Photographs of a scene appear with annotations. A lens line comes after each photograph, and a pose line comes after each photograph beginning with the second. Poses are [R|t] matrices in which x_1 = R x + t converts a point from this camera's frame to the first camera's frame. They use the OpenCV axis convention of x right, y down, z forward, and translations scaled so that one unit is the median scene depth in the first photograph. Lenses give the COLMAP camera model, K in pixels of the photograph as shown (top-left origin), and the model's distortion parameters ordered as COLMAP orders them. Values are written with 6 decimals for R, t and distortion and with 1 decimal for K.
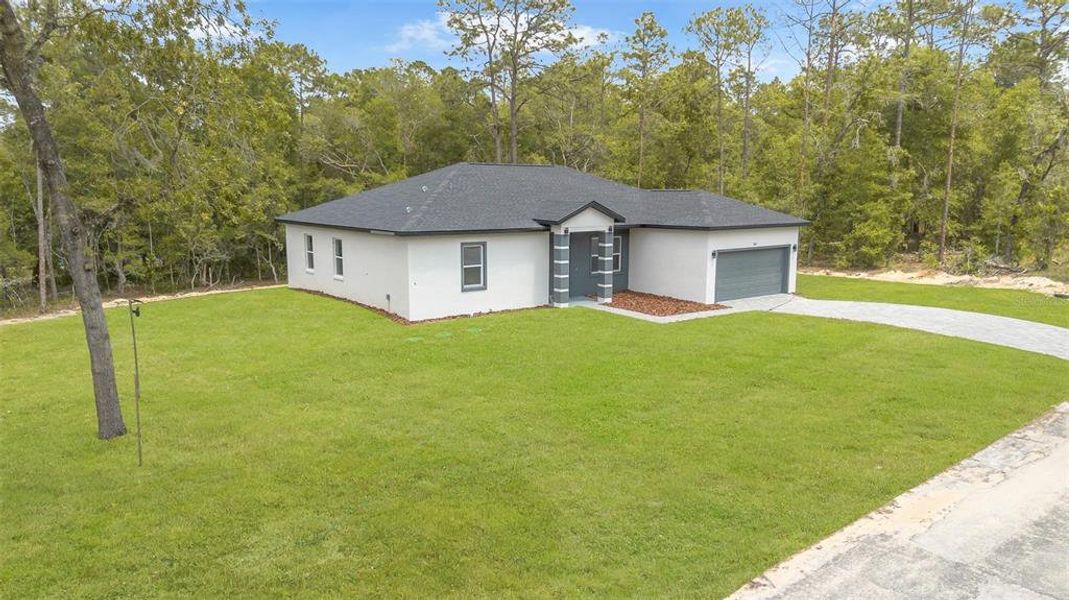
lens RADIAL K [[742.2, 0, 546.8], [0, 742.2, 299.4], [0, 0, 1]] dist [0.160072, -0.198306]
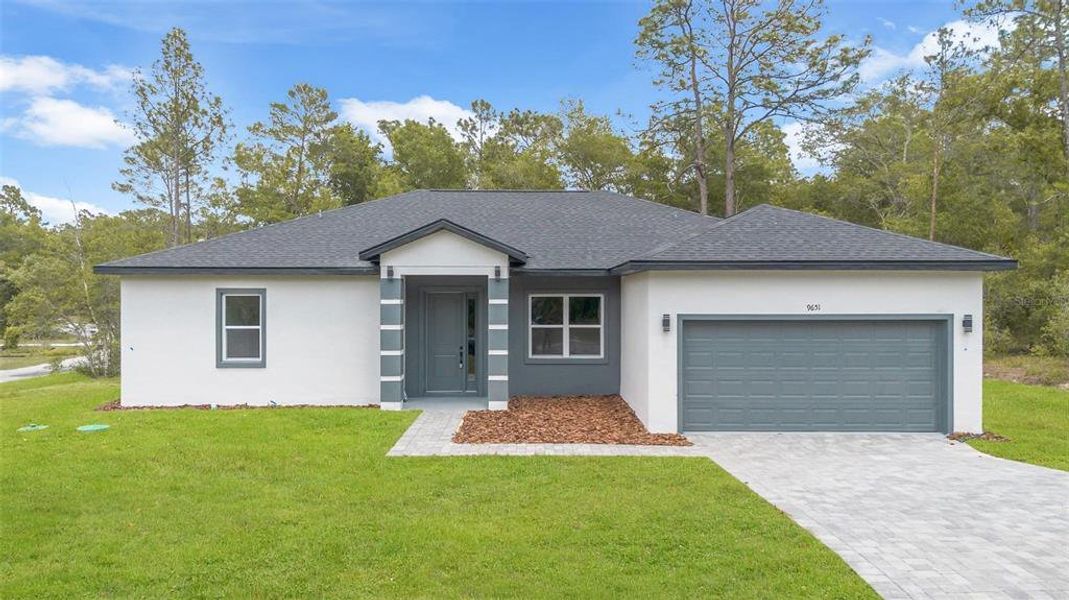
lens RADIAL K [[771.8, 0, 543.2], [0, 771.8, 293.3], [0, 0, 1]] dist [0.087315, -0.090478]
pose [[0.791897, -0.004975, -0.610634, 0.464015], [-0.086699, 0.988921, -0.120493, -0.015368], [0.604468, 0.148360, 0.782693, 0.599411]]
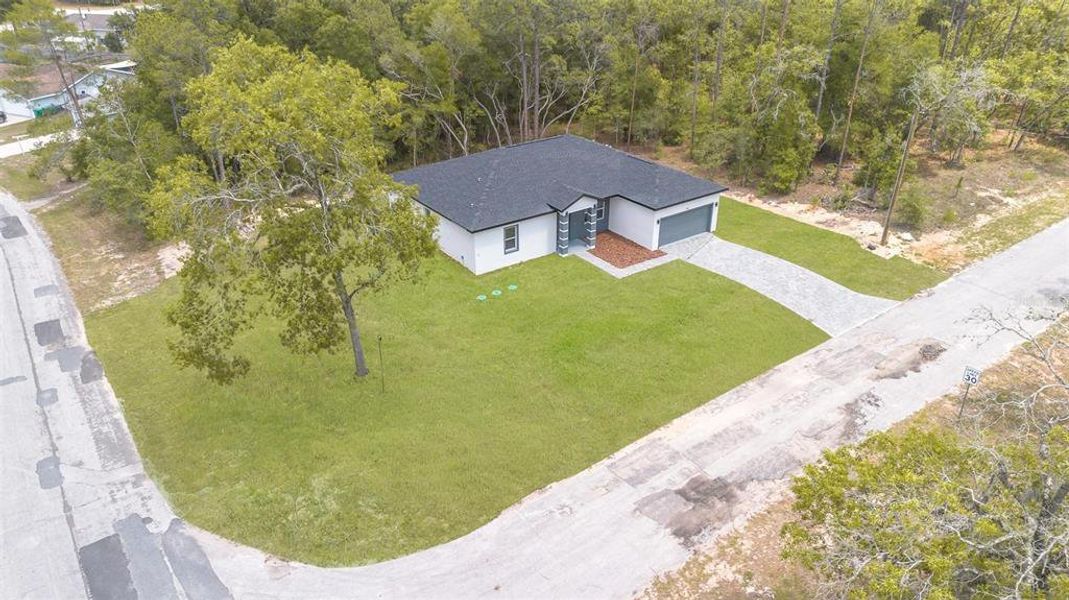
lens RADIAL K [[742.2, 0, 546.8], [0, 742.2, 299.4], [0, 0, 1]] dist [0.160072, -0.198306]
pose [[0.999470, 0.017374, -0.027520, 0.029625], [-0.007406, 0.944816, 0.327518, -0.440914], [0.031691, -0.327141, 0.944444, -0.604452]]
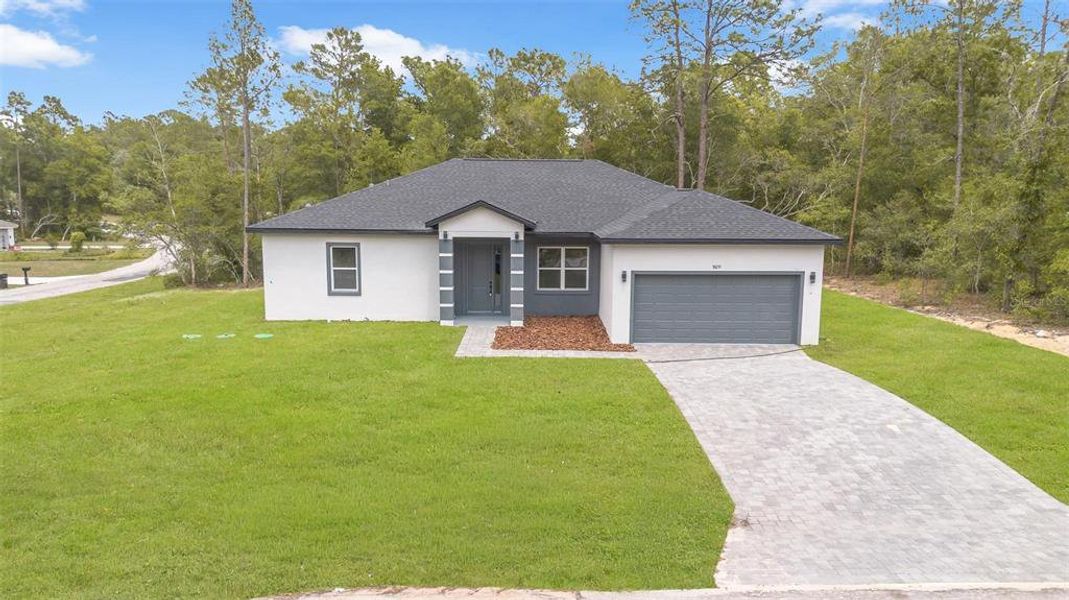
lens RADIAL K [[742.2, 0, 546.8], [0, 742.2, 299.4], [0, 0, 1]] dist [0.160072, -0.198306]
pose [[0.791032, 0.089164, -0.605242, 0.620371], [-0.095210, 0.995210, 0.022177, -0.048114], [0.604320, 0.040082, 0.795733, 0.390143]]
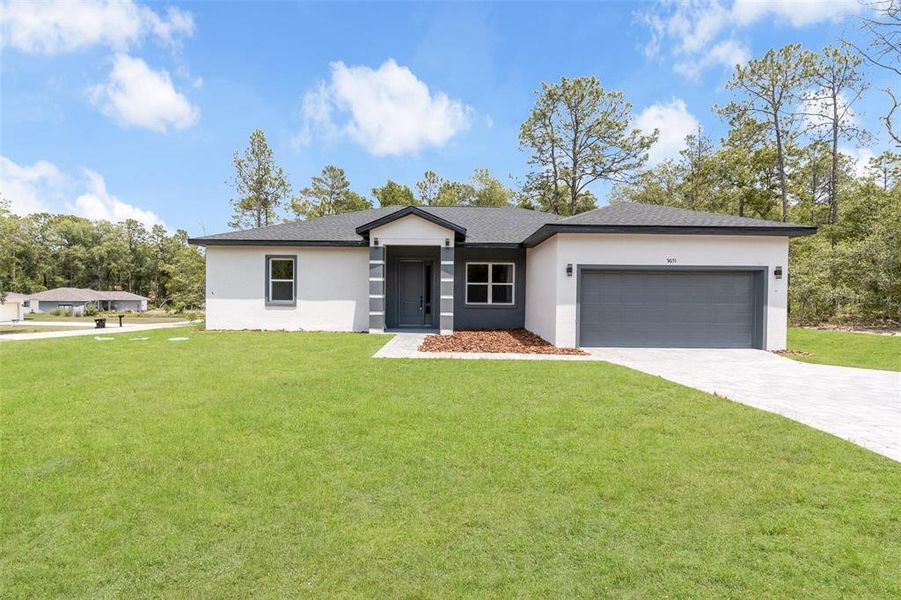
lens RADIAL K [[403.2, 0, 450.5], [0, 403.2, 300.0], [0, 0, 1]] dist [-0.011870, 0.000891]
pose [[0.781751, 0.012765, -0.623460, 0.369494], [-0.098538, 0.989758, -0.103291, 0.011464], [0.615756, 0.142182, 0.775002, 0.689902]]
